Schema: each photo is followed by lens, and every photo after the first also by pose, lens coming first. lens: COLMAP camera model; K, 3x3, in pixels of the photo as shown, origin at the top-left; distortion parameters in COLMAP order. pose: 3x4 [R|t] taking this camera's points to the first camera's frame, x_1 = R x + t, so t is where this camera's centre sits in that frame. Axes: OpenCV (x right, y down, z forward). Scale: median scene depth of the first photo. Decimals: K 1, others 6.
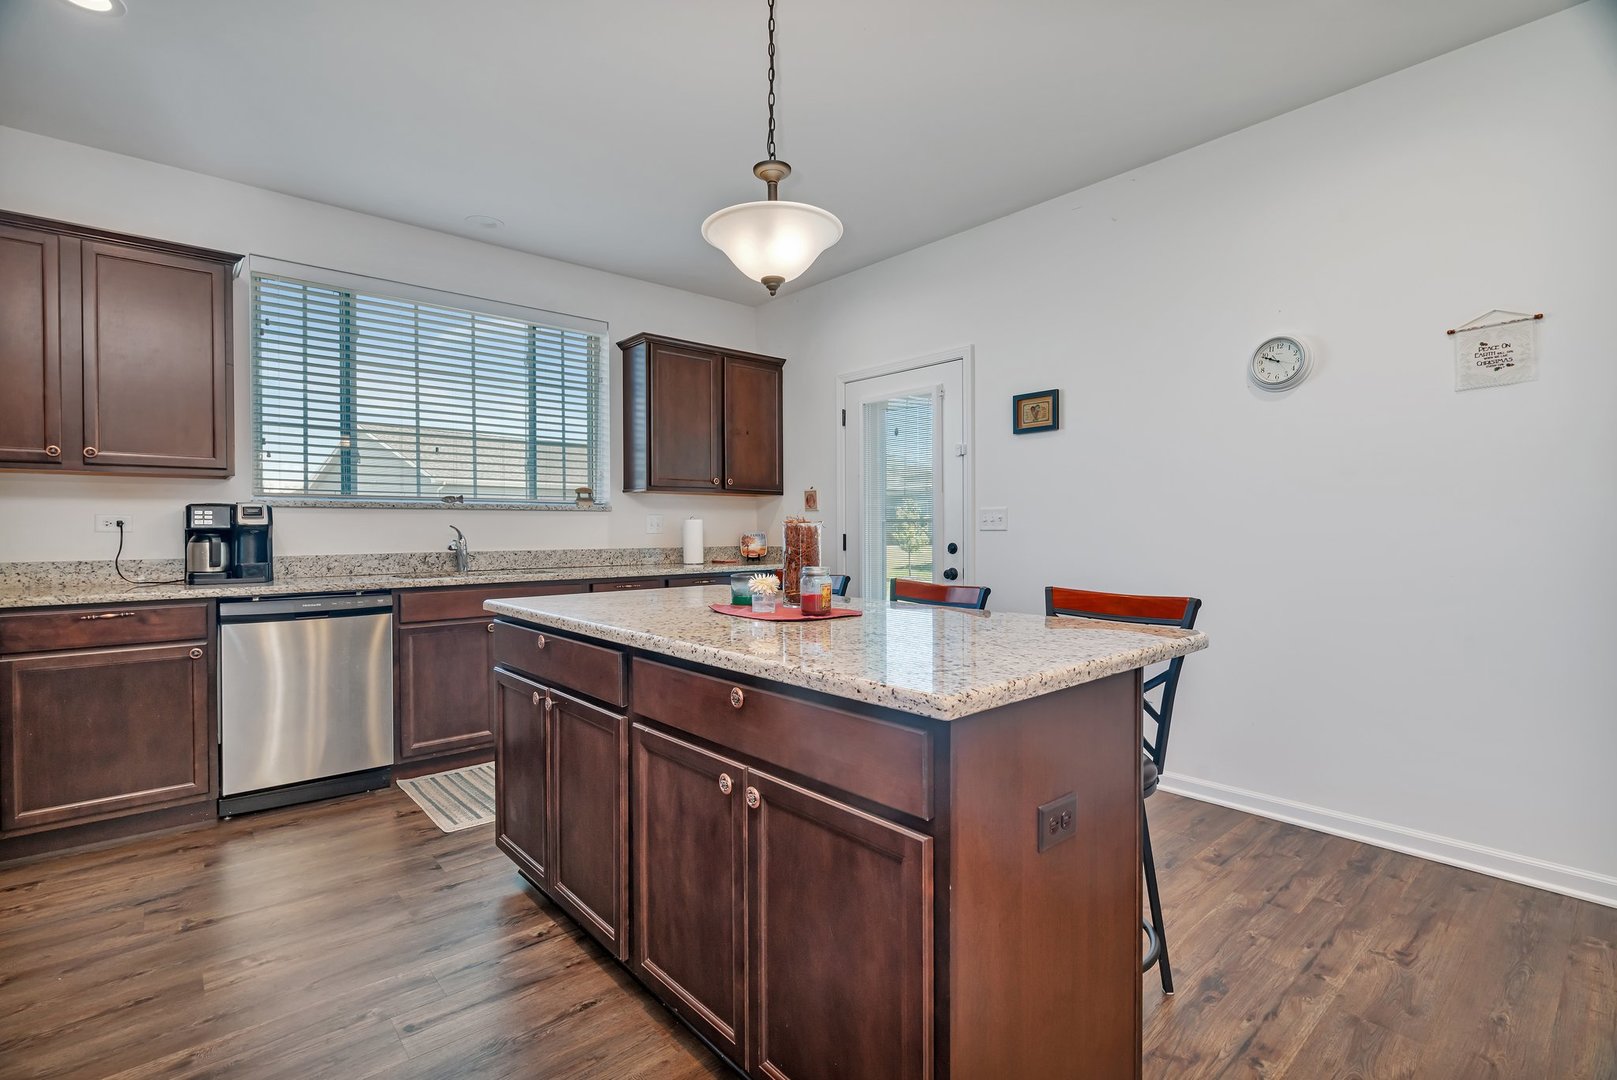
lens RADIAL K [[725.1, 0, 808.5], [0, 725.1, 540.0], [0, 0, 1]] dist [-0.000762, -0.000046]
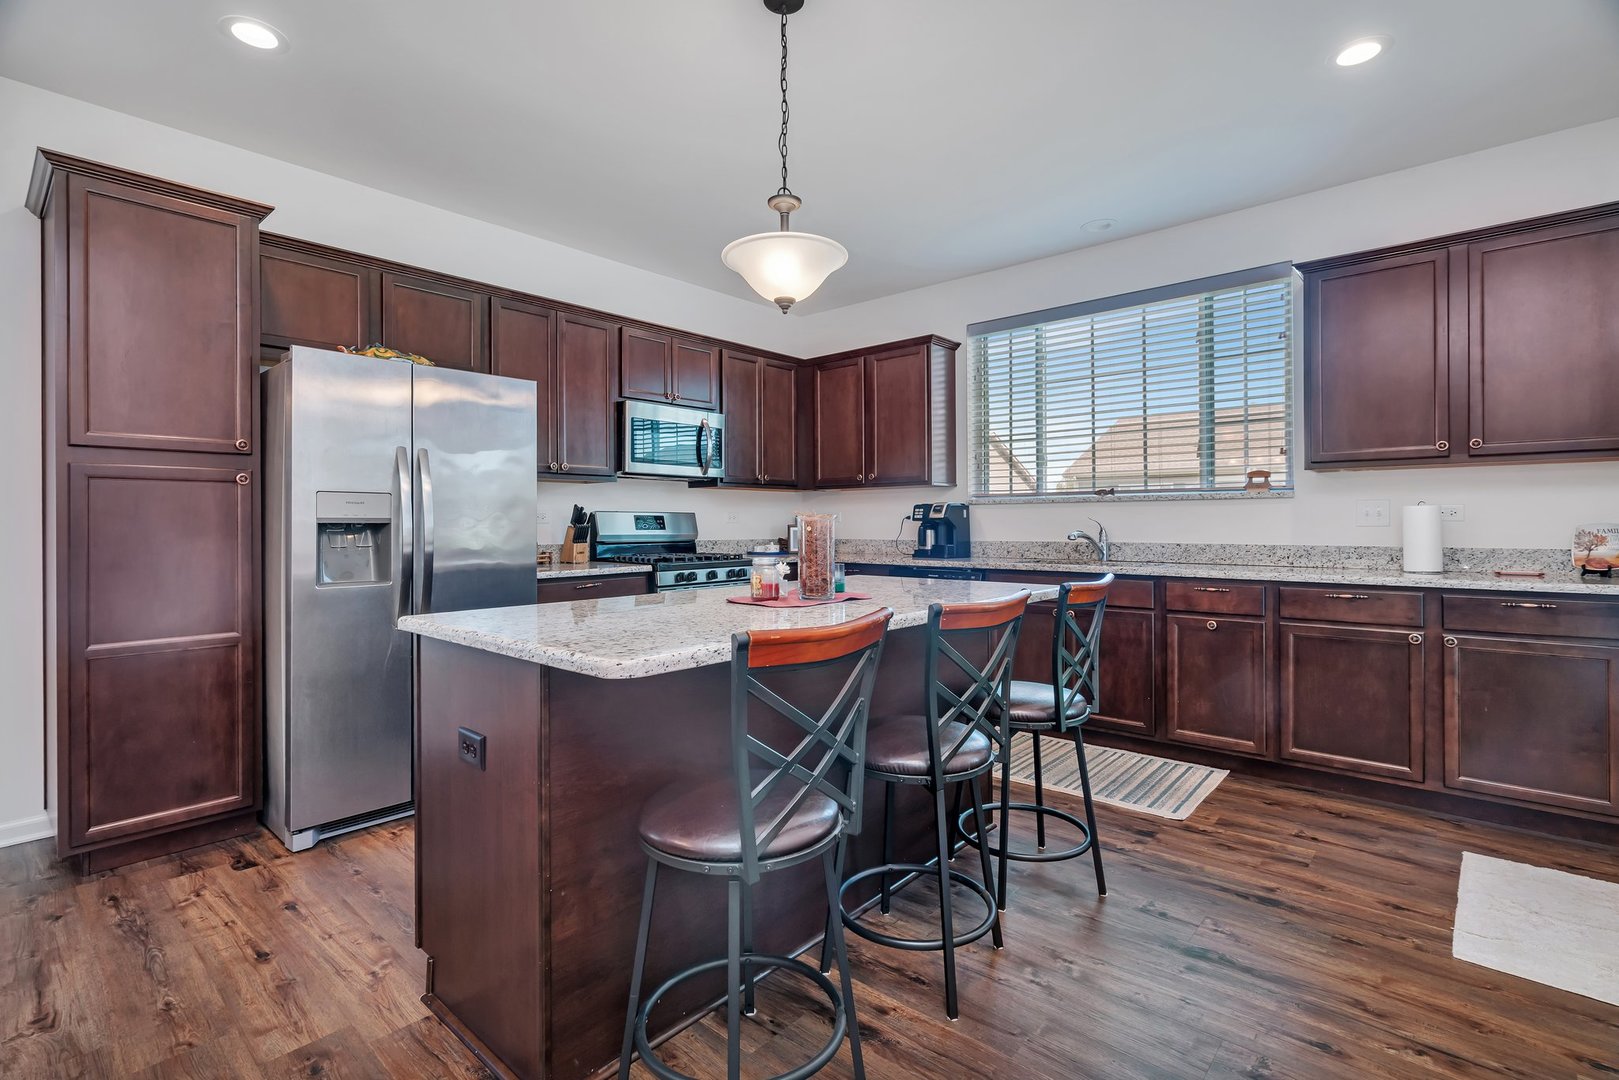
lens RADIAL K [[758.7, 0, 809.5], [0, 758.7, 540.0], [0, 0, 1]] dist [0.001576, 0.000135]
pose [[0.134743, 0.023444, -0.990603, 0.485312], [-0.013861, 0.999667, 0.021773, -0.004365], [0.990784, 0.010797, 0.135023, 0.376155]]
